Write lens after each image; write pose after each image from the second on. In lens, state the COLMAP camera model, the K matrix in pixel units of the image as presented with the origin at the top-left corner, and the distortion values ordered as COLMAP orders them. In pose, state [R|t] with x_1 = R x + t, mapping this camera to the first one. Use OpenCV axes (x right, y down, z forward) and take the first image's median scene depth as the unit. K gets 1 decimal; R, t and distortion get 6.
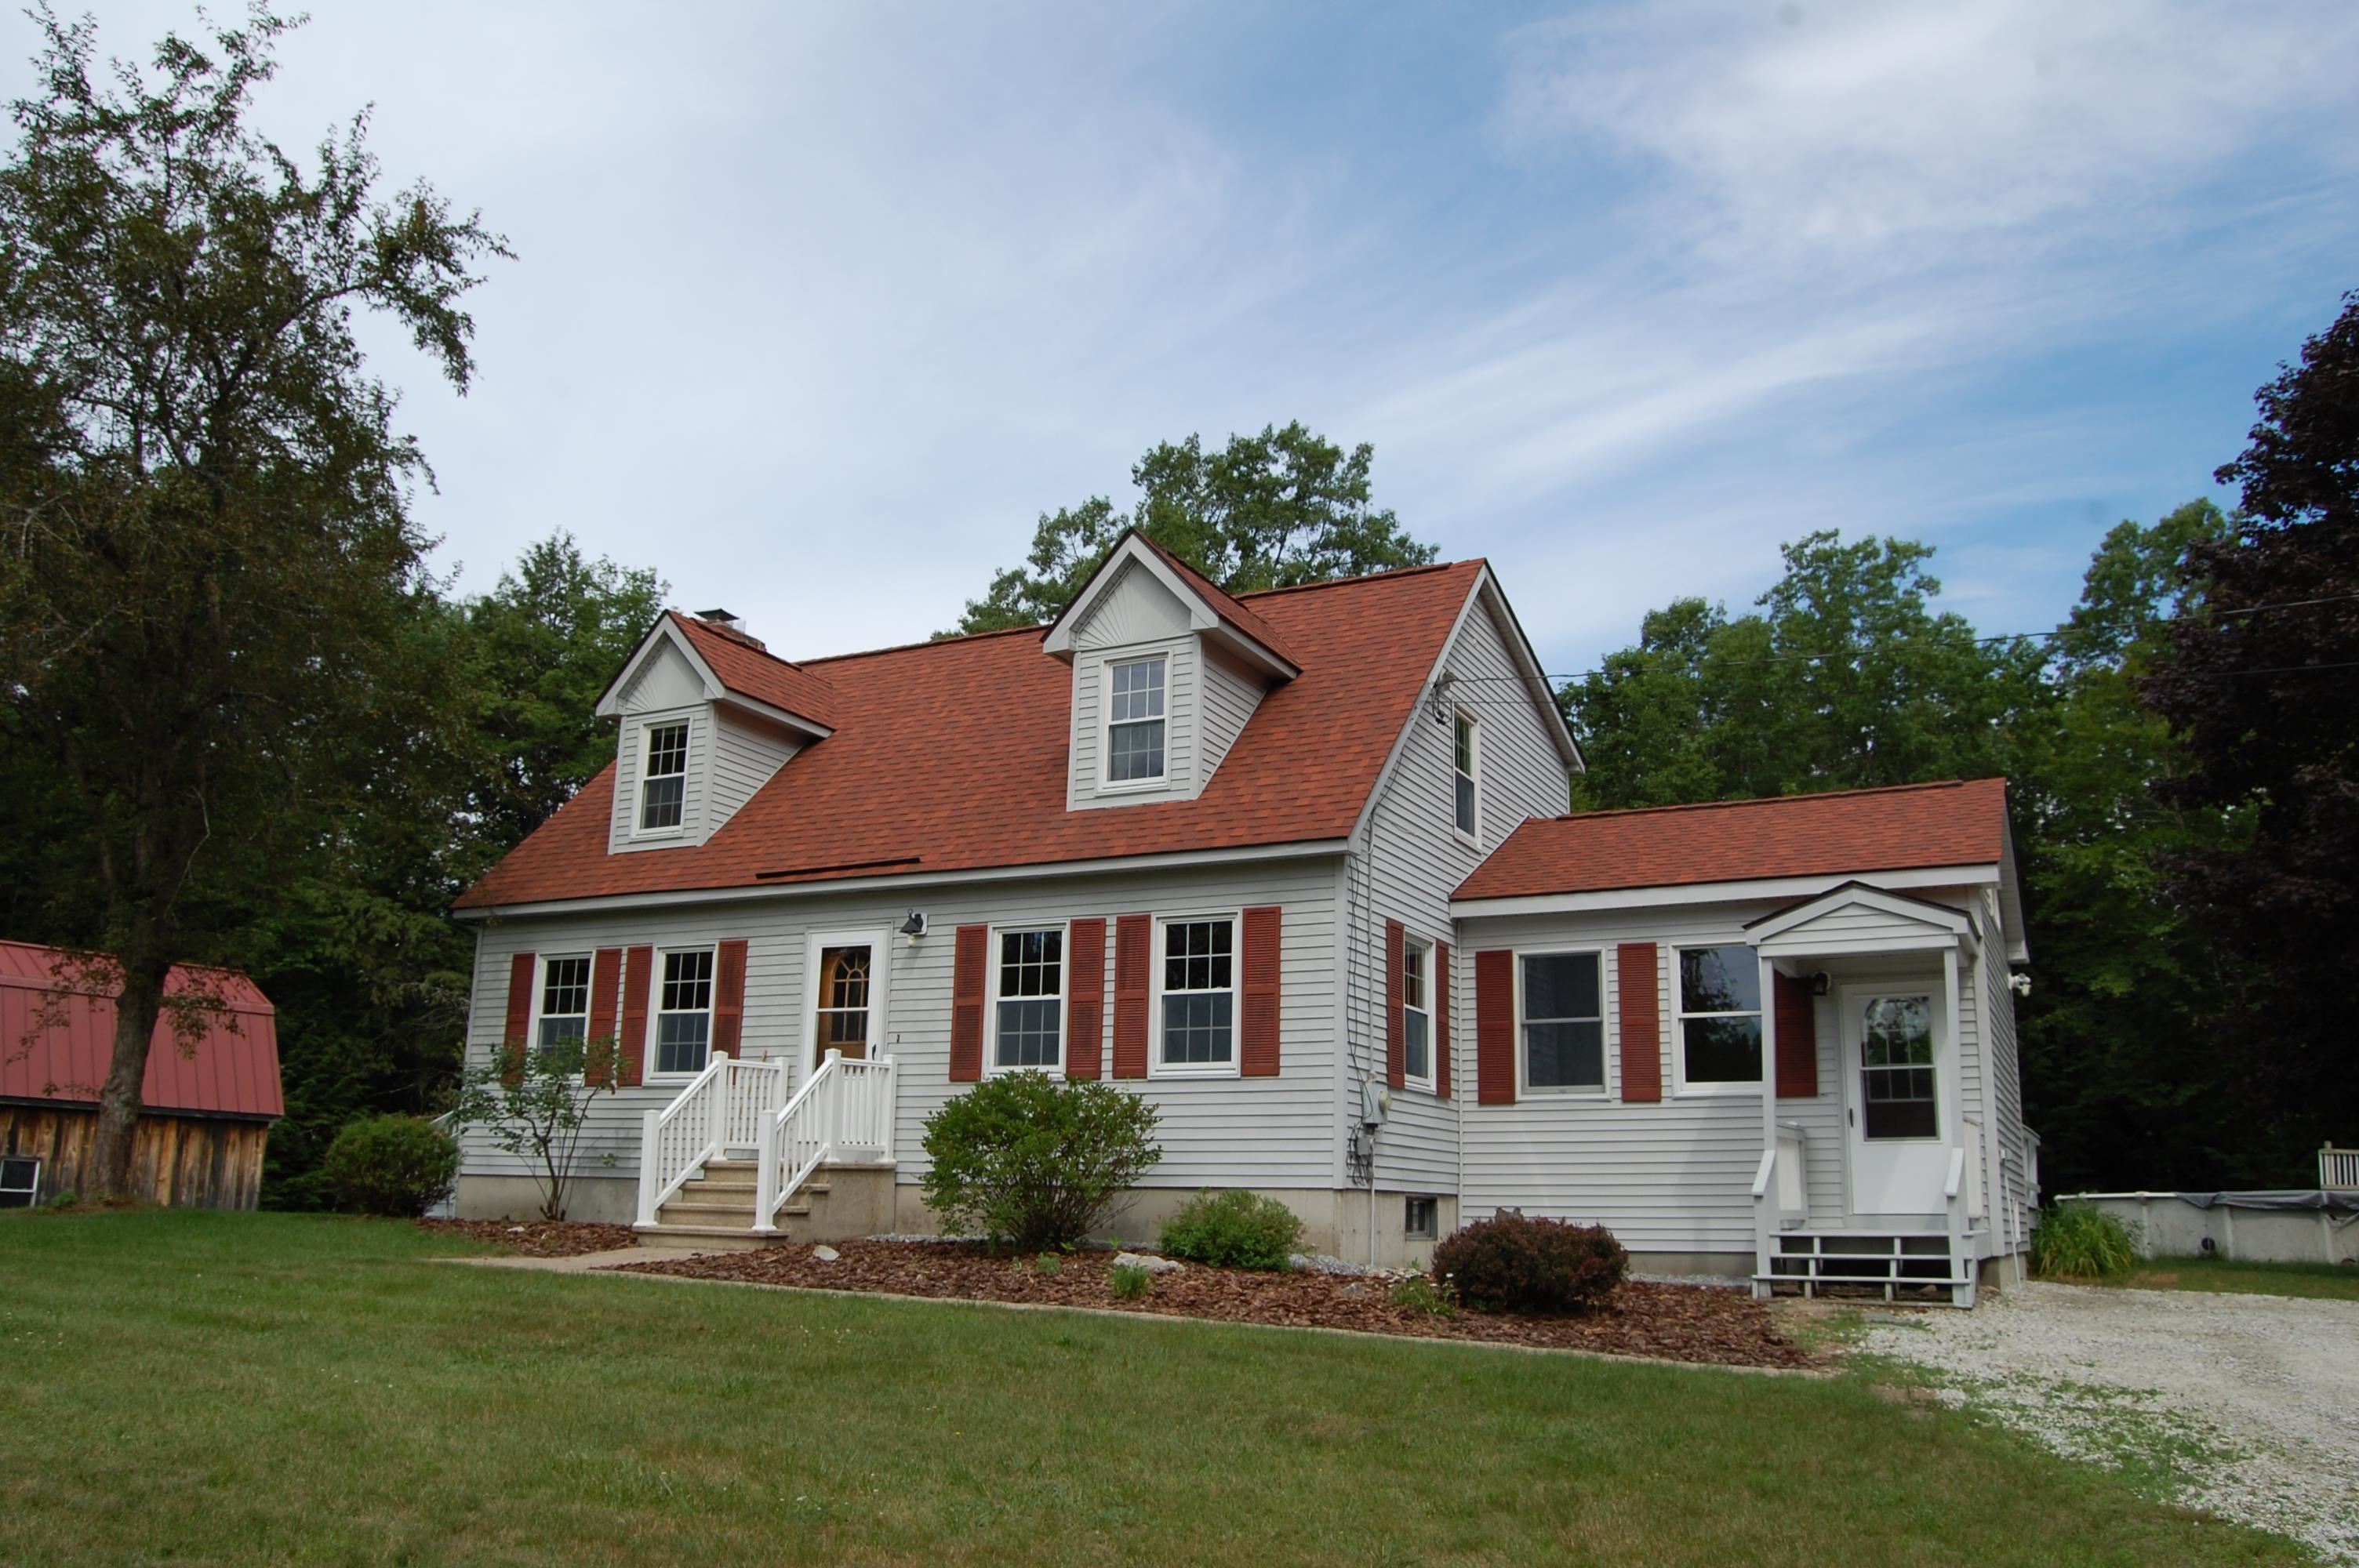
lens RADIAL K [[1854.3, 0, 1179.5], [0, 1854.3, 784.0], [0, 0, 1]] dist [-0.083751, 0.016084]
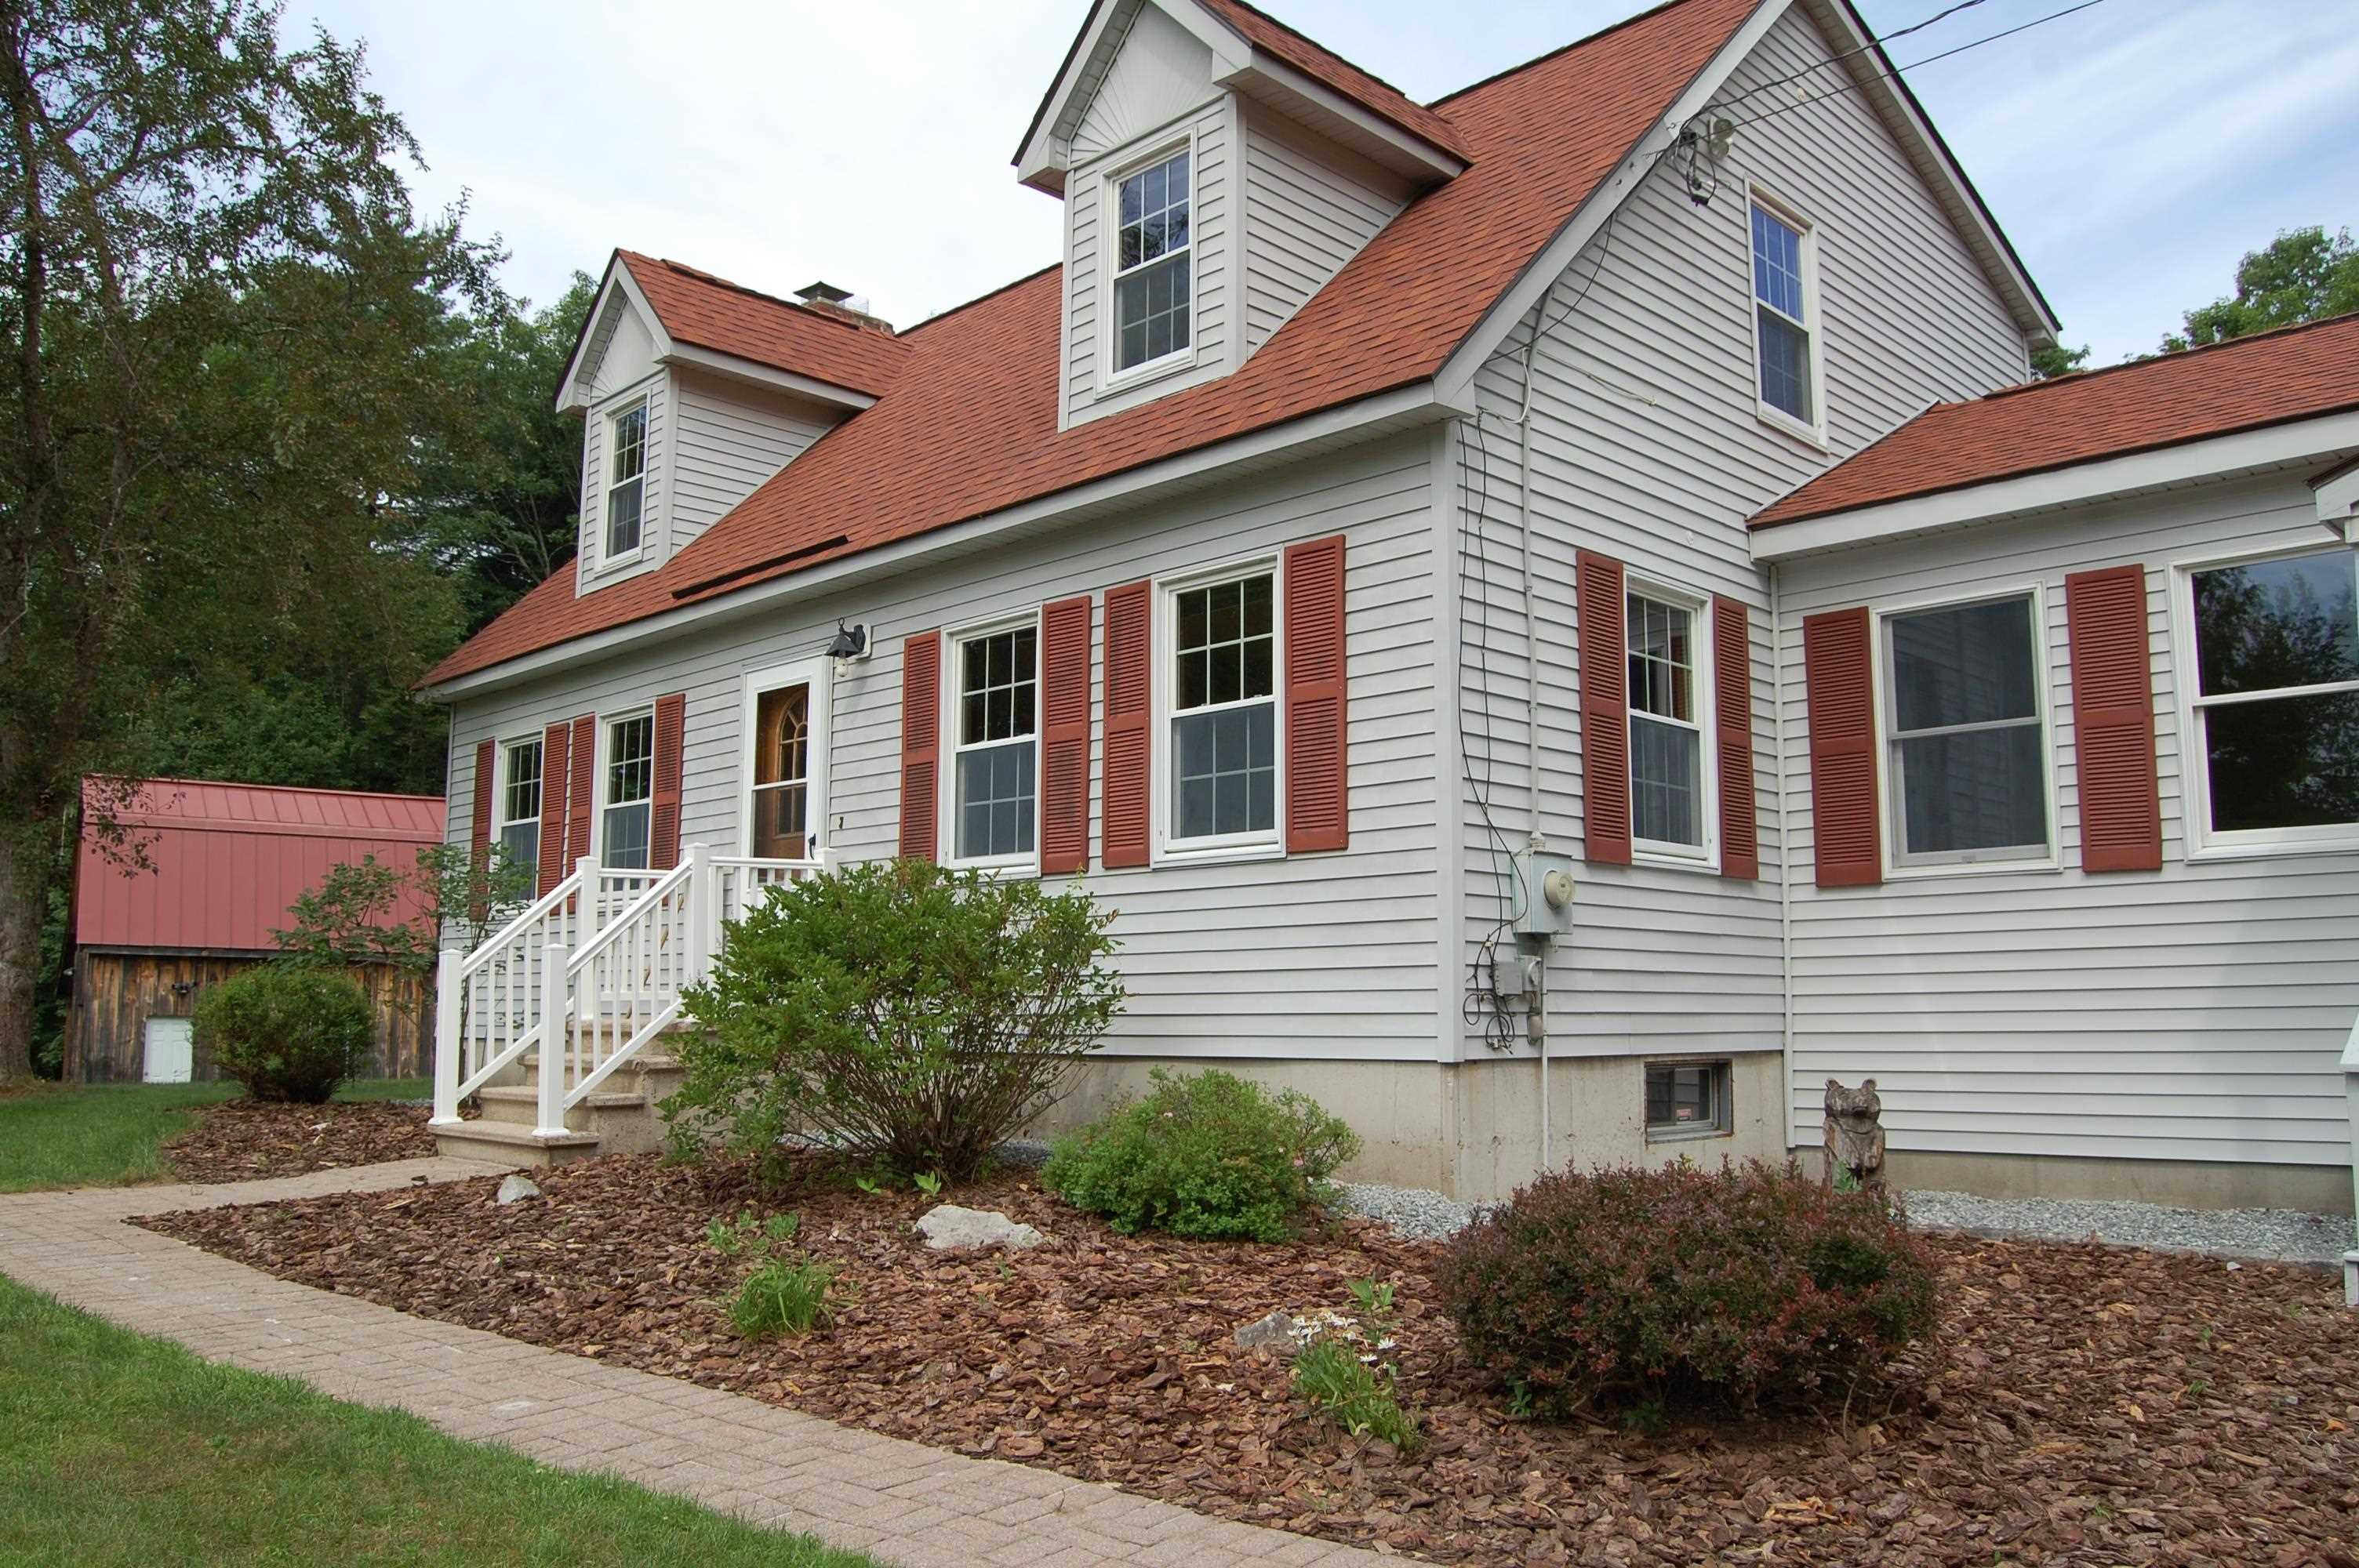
lens RADIAL K [[1854.3, 0, 1179.5], [0, 1854.3, 784.0], [0, 0, 1]] dist [-0.083751, 0.016084]
pose [[0.951115, -0.057024, -0.303528, 0.153747], [0.087653, 0.992234, 0.088251, 0.079268], [0.296139, -0.110542, 0.948727, 0.436640]]
